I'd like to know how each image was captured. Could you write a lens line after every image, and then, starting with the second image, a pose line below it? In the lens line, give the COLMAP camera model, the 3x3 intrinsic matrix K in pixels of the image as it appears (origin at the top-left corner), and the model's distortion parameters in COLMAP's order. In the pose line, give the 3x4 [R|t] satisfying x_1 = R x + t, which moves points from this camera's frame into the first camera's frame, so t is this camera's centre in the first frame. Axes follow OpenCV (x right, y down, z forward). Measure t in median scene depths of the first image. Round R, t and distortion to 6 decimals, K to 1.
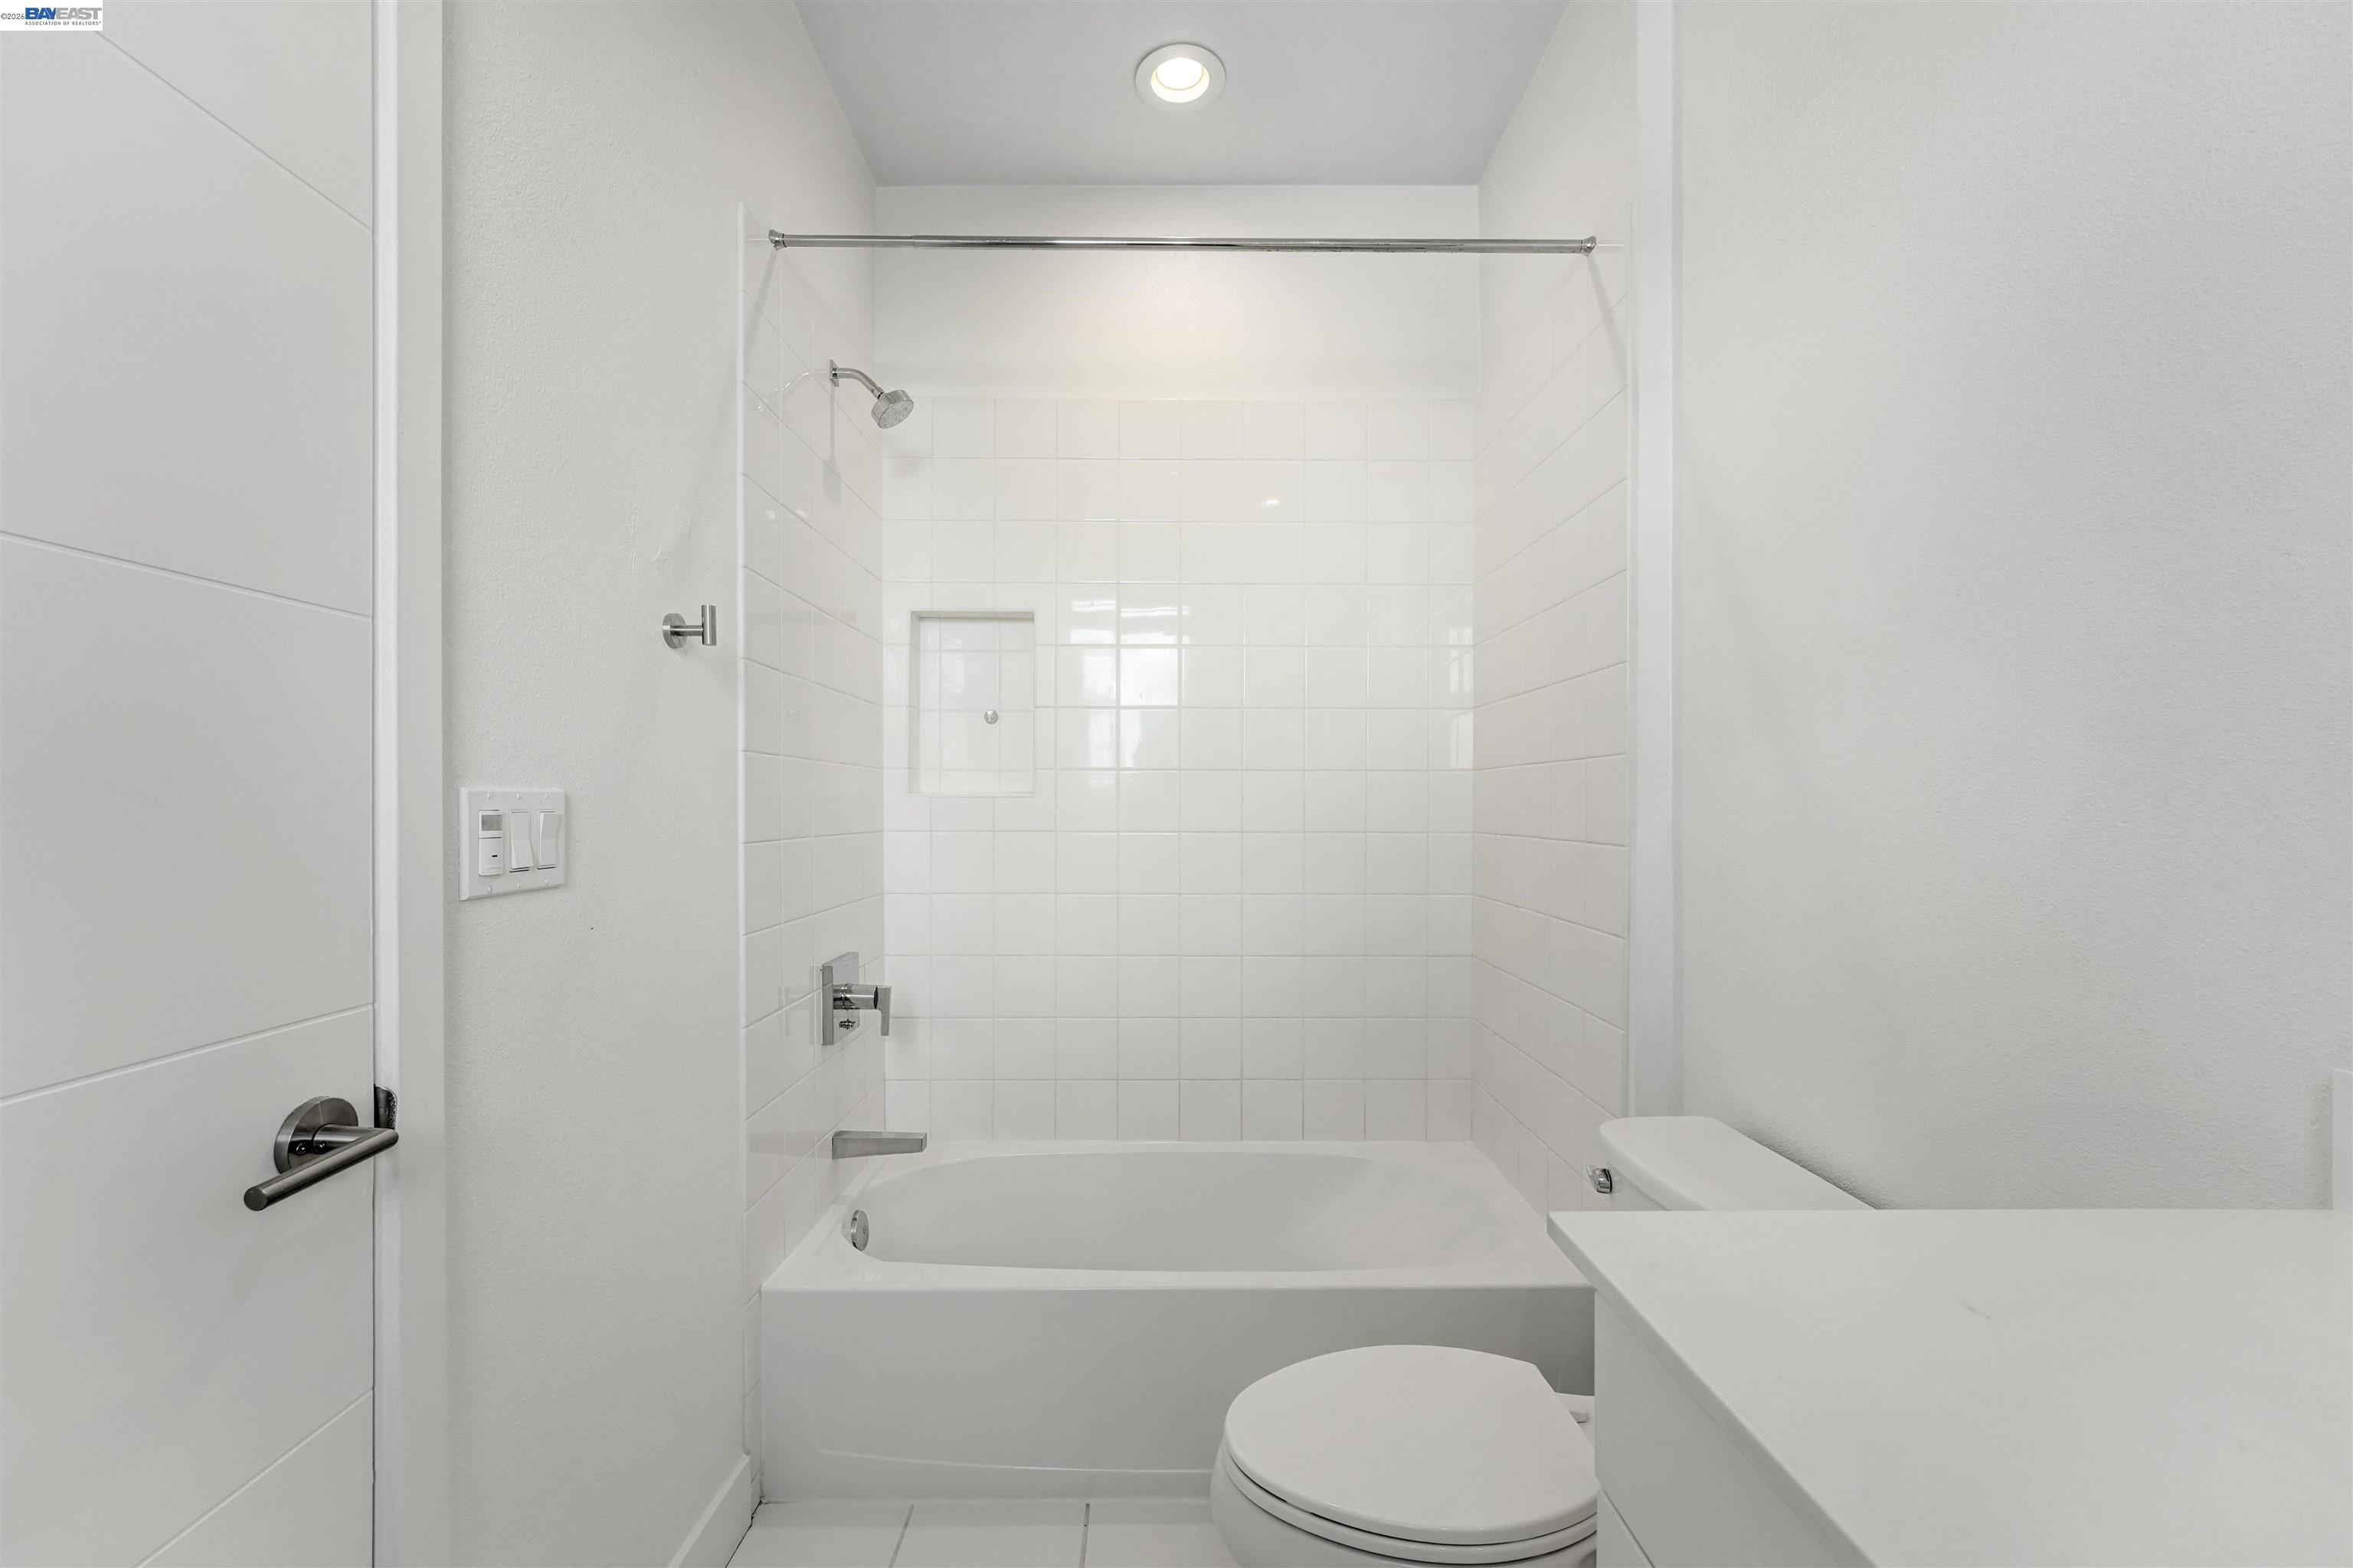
lens RADIAL K [[942.4, 0, 1169.9], [0, 942.4, 808.6], [0, 0, 1]] dist [-0.003532, 0.002583]
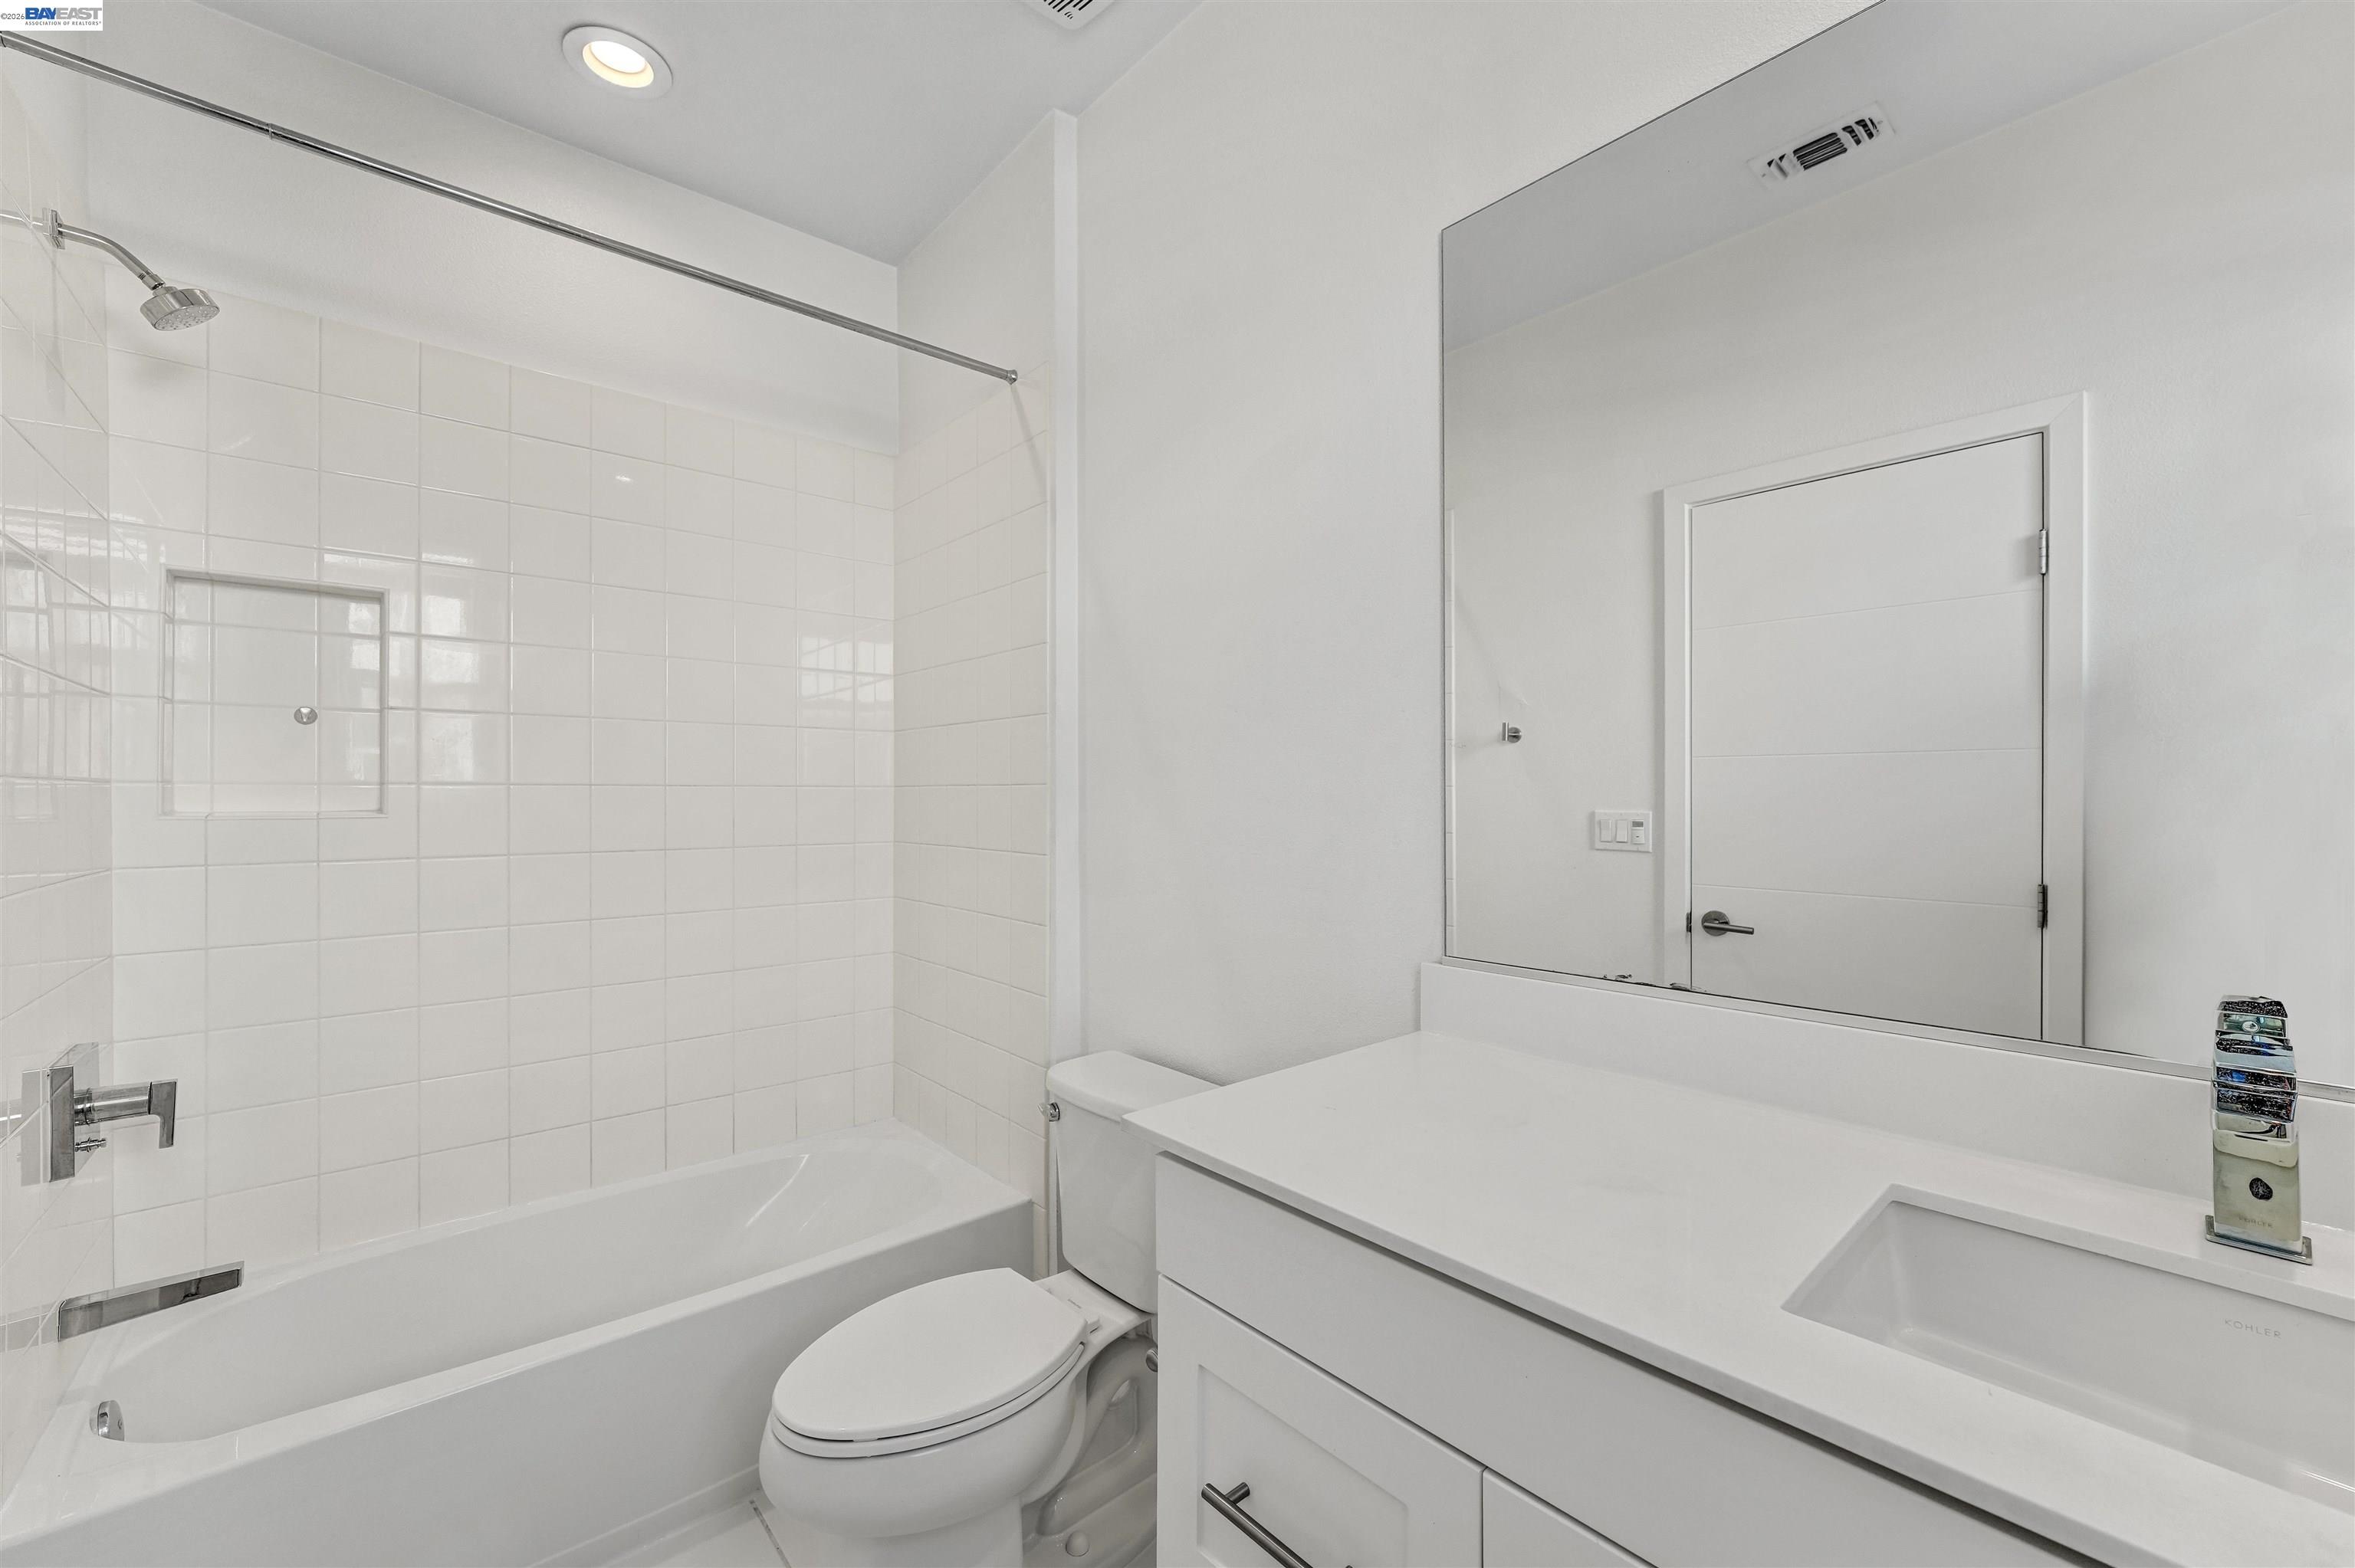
lens RADIAL K [[943.0, 0, 1161.1], [0, 943.0, 792.9], [0, 0, 1]] dist [-0.003532, 0.002583]
pose [[0.766945, -0.003725, 0.641702, -0.178070], [0.006398, 0.999978, -0.001842, -0.032683], [-0.641681, 0.005518, 0.766952, -0.075079]]
